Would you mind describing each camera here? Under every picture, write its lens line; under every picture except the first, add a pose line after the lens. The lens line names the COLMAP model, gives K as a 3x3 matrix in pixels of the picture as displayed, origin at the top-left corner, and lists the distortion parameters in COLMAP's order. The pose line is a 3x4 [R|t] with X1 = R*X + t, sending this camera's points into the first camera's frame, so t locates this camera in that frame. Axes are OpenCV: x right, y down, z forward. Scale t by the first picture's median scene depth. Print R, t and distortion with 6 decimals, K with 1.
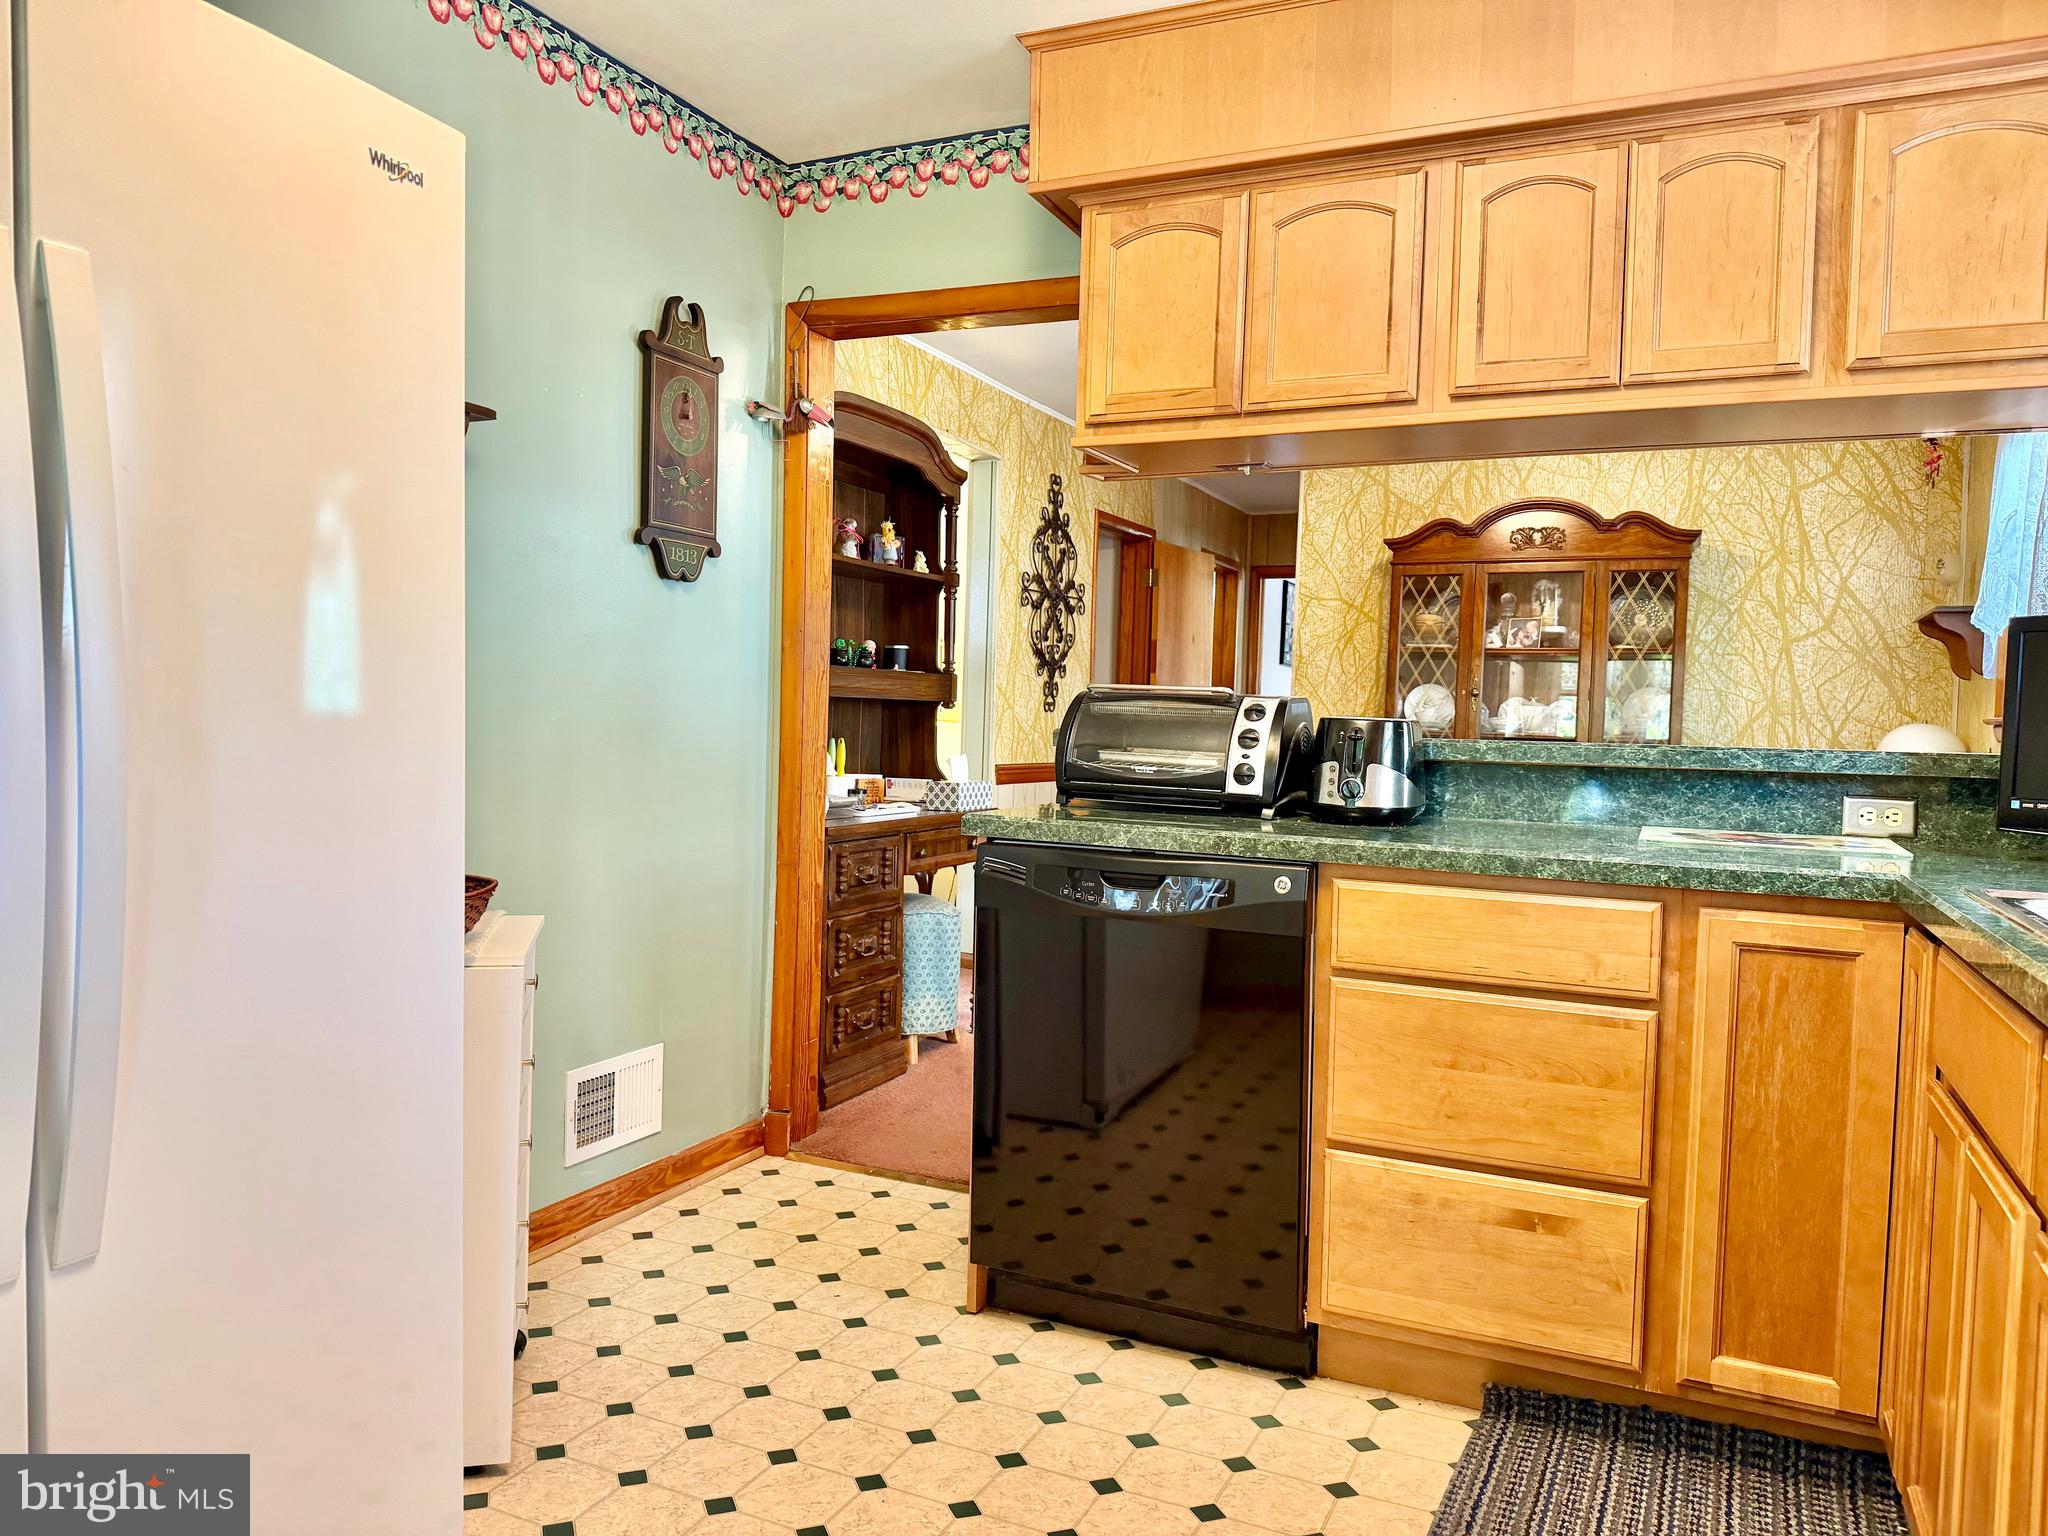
lens RADIAL K [[1443.4, 0, 1025.1], [0, 1443.4, 755.5], [0, 0, 1]] dist [0.048148, -0.061706]
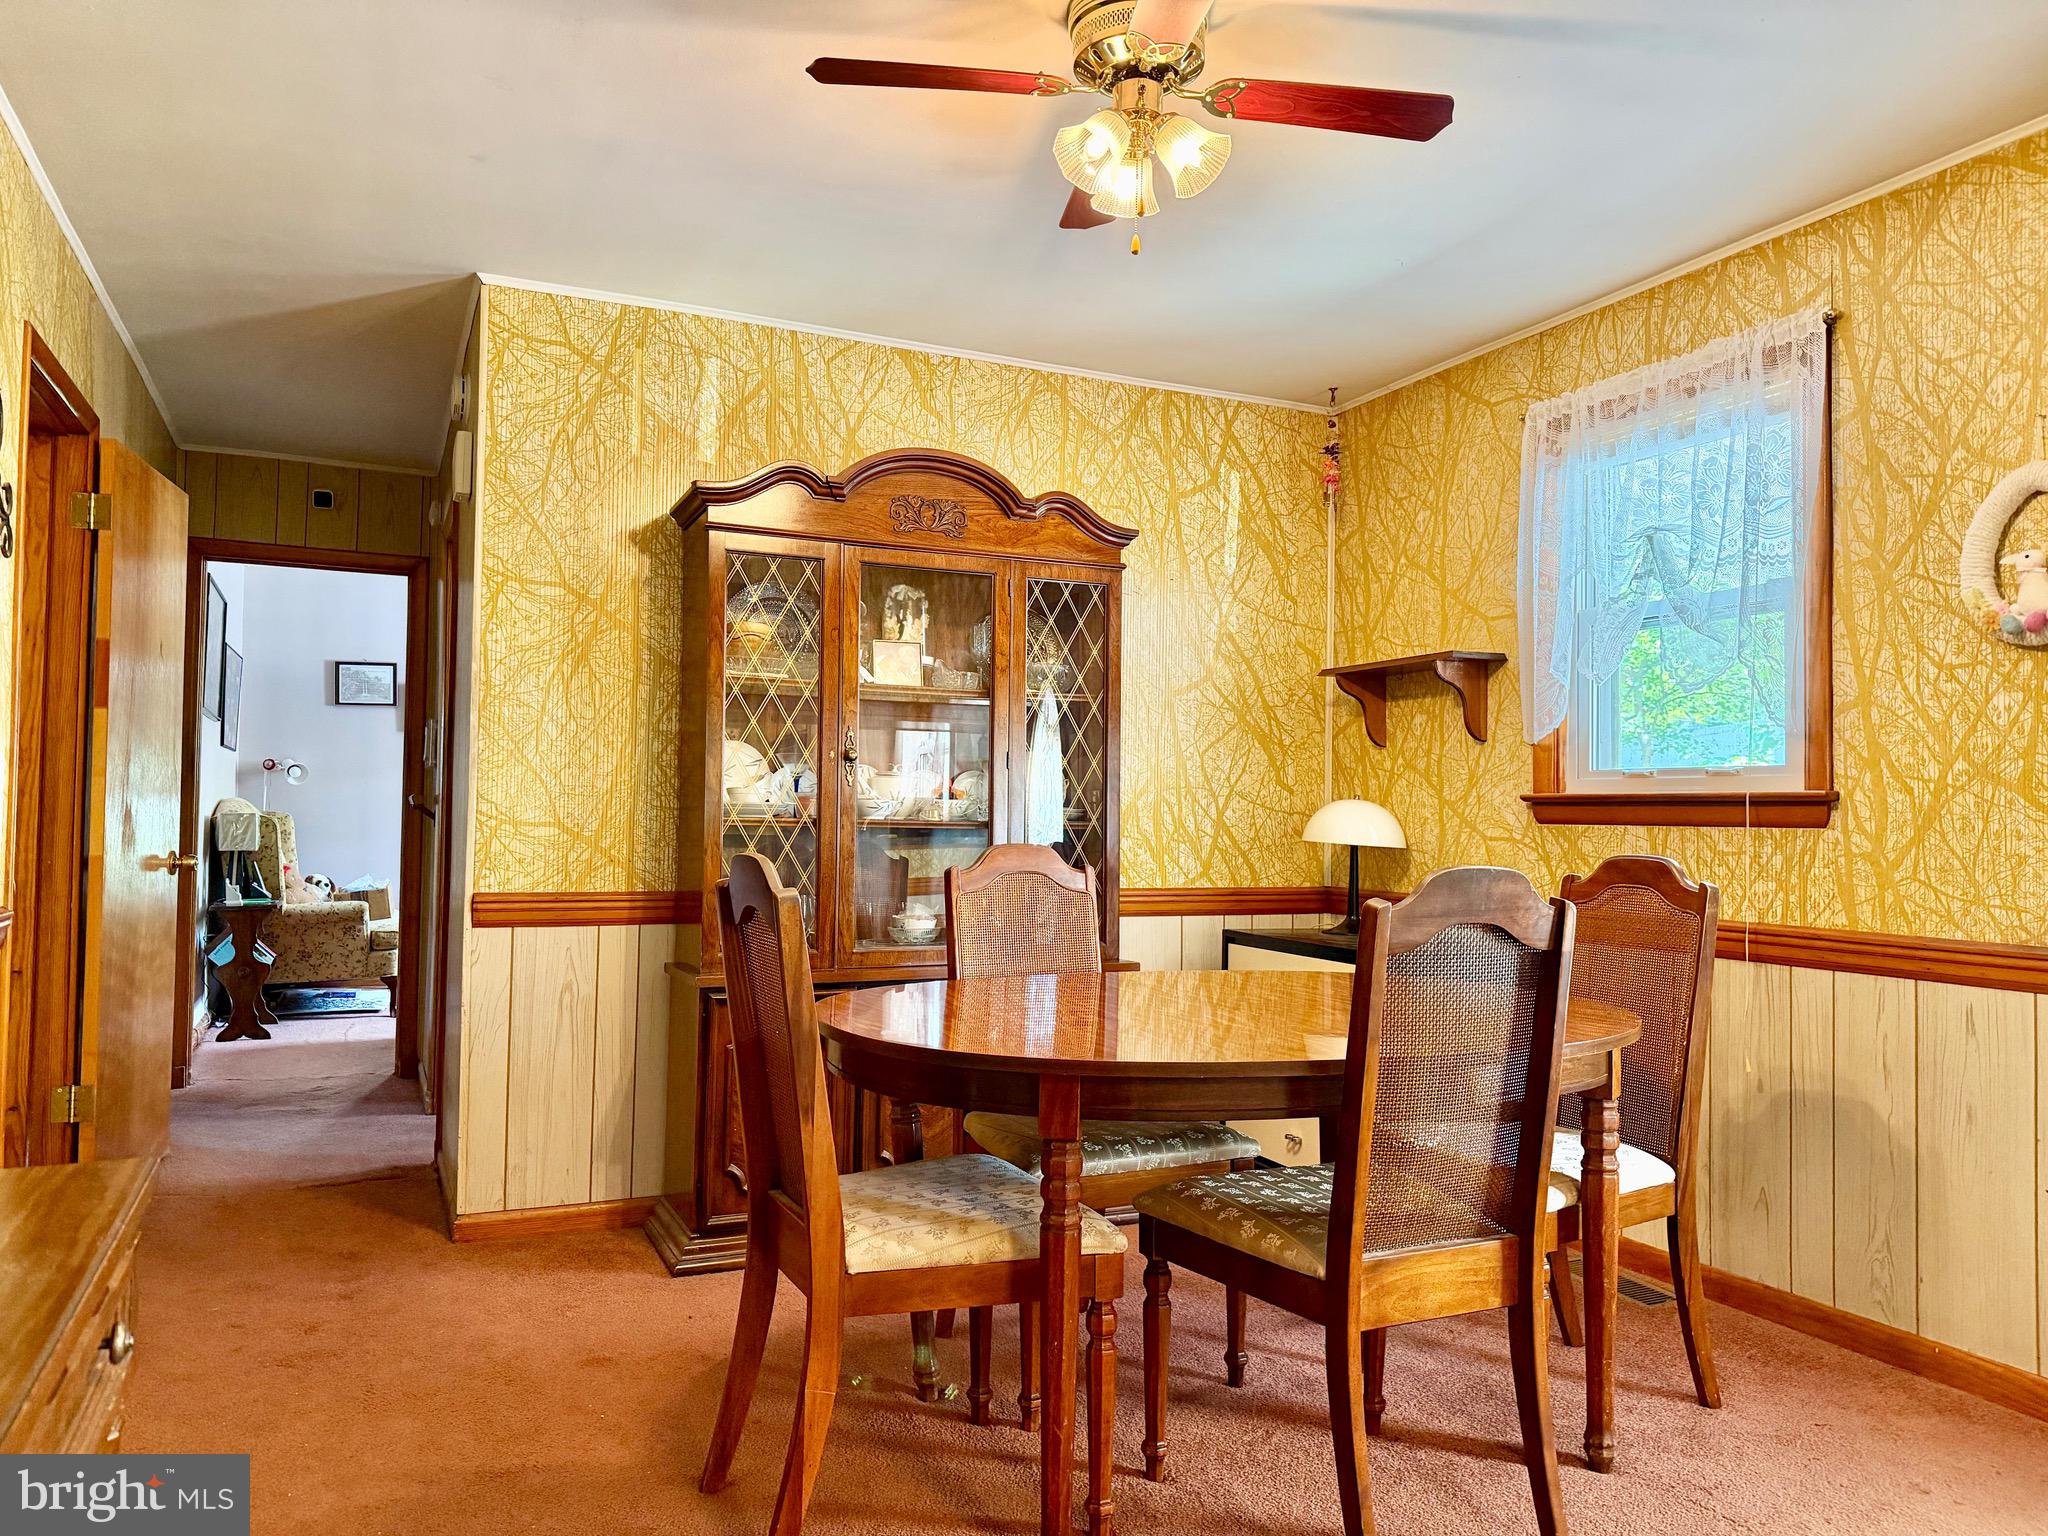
lens RADIAL K [[1443.4, 0, 1009.0], [0, 1443.4, 799.6], [0, 0, 1]] dist [0.048148, -0.061706]
pose [[0.645891, -0.009401, 0.763372, -0.117461], [0.023806, 0.999686, -0.007831, -0.019151], [-0.763059, 0.023231, 0.645912, 0.591601]]
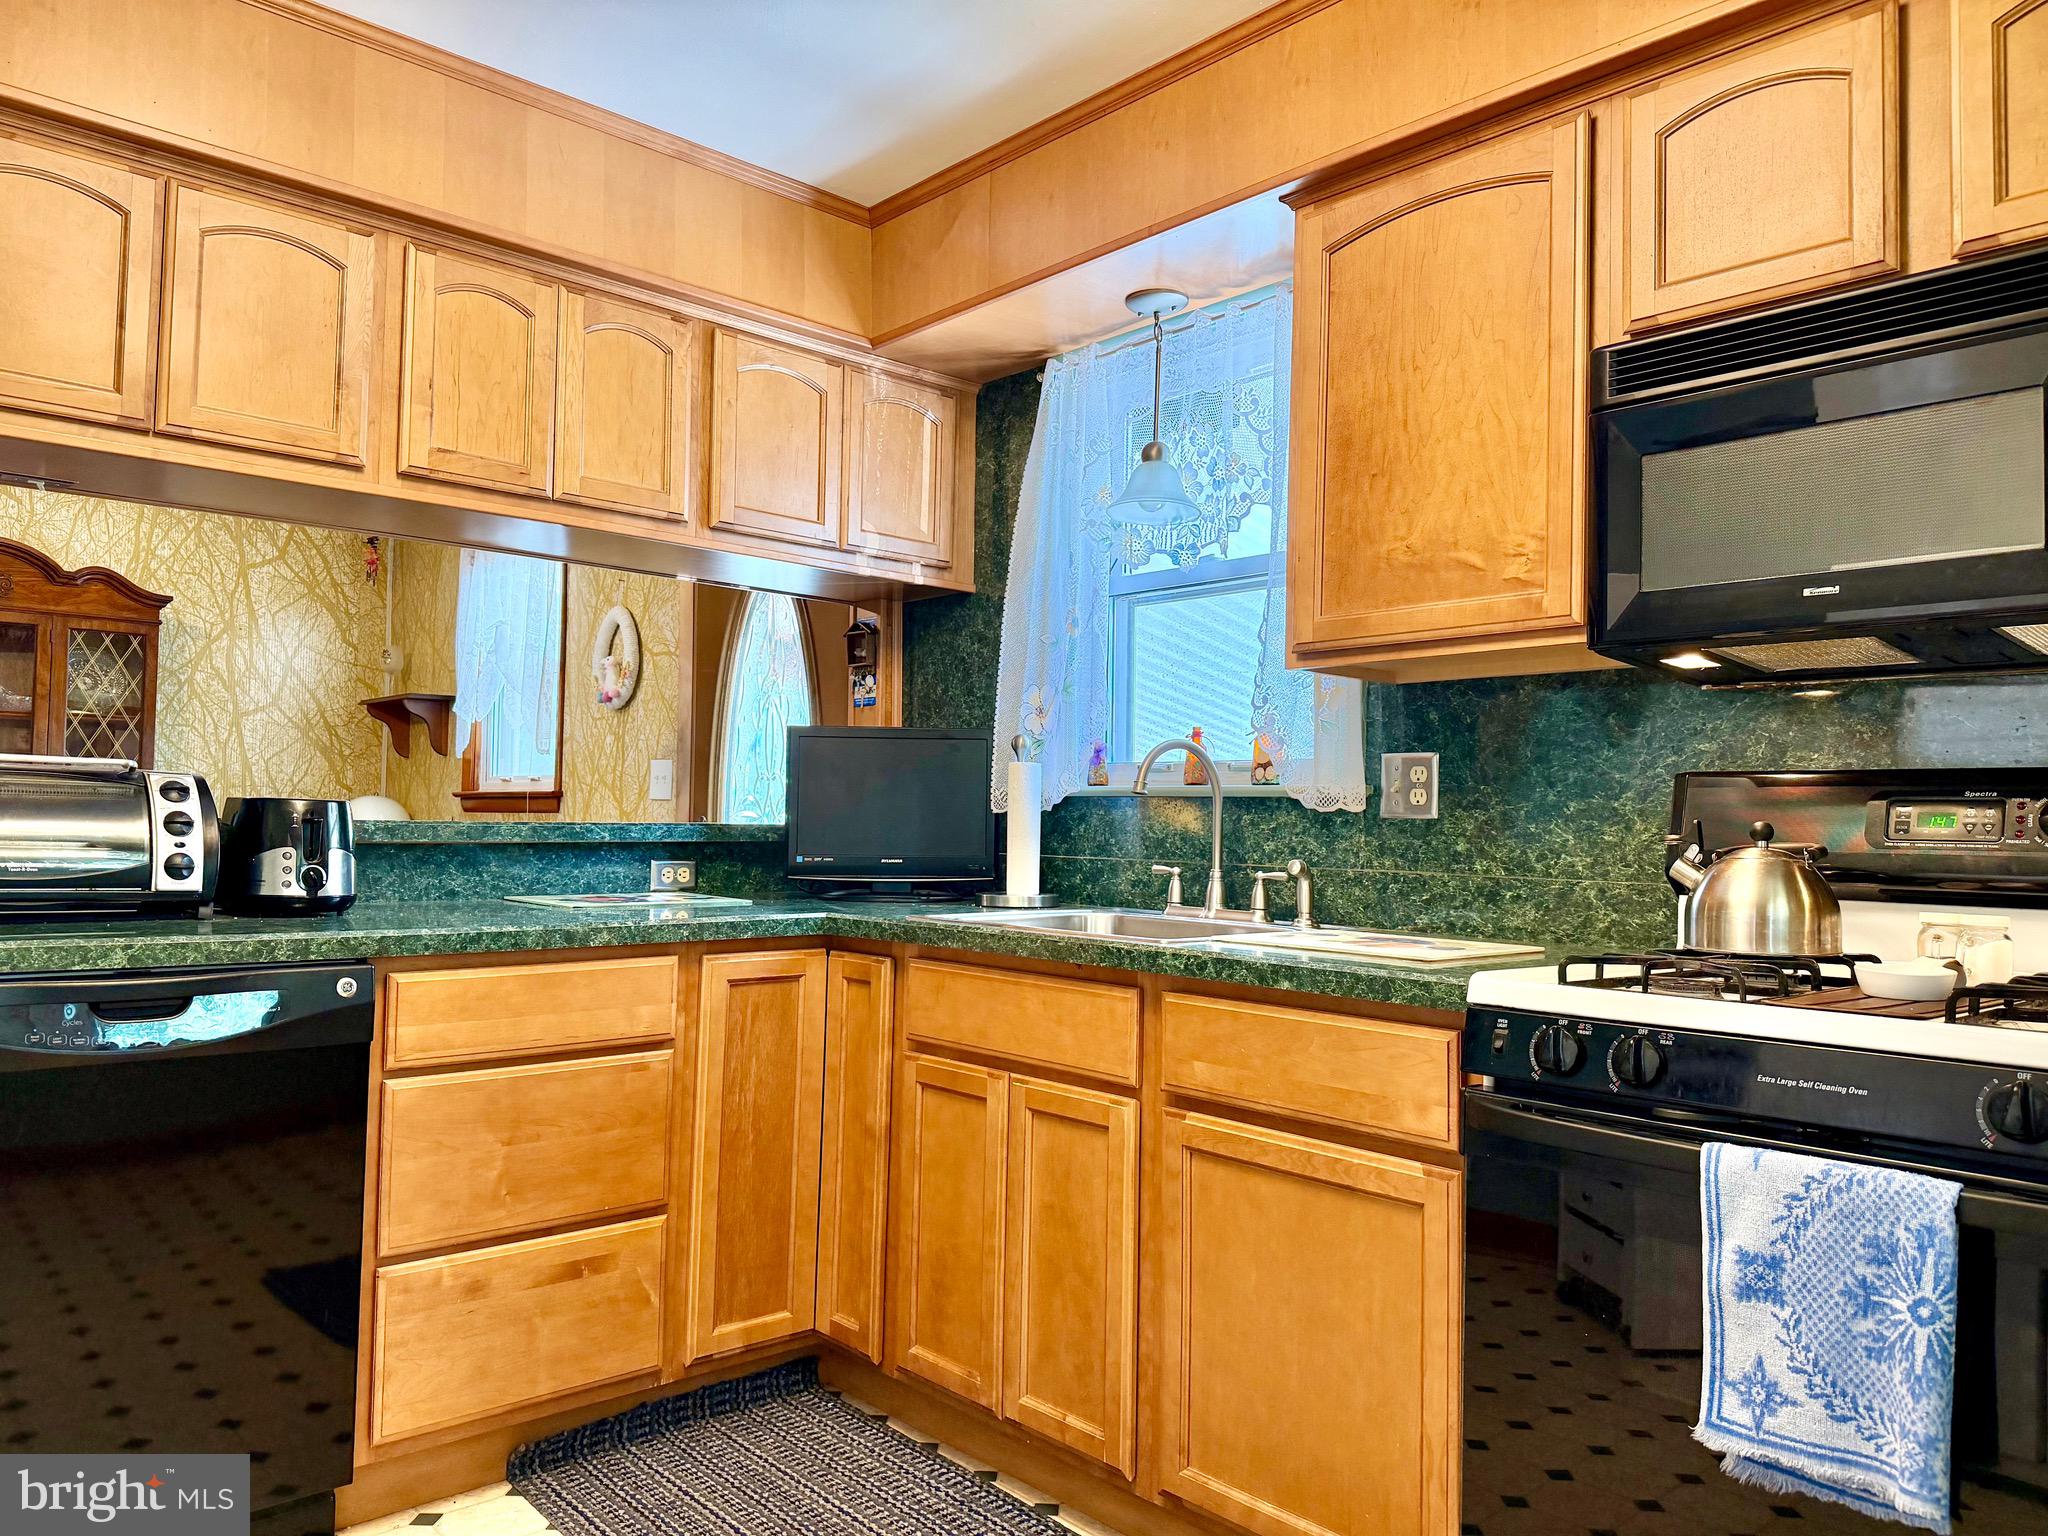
lens RADIAL K [[1443.4, 0, 1009.2], [0, 1443.4, 760.3], [0, 0, 1]] dist [0.048148, -0.061706]
pose [[0.386067, 0.018066, 0.922294, -0.212877], [0.020055, 0.999408, -0.027971, -0.007520], [-0.922253, 0.029295, 0.385476, 0.114002]]
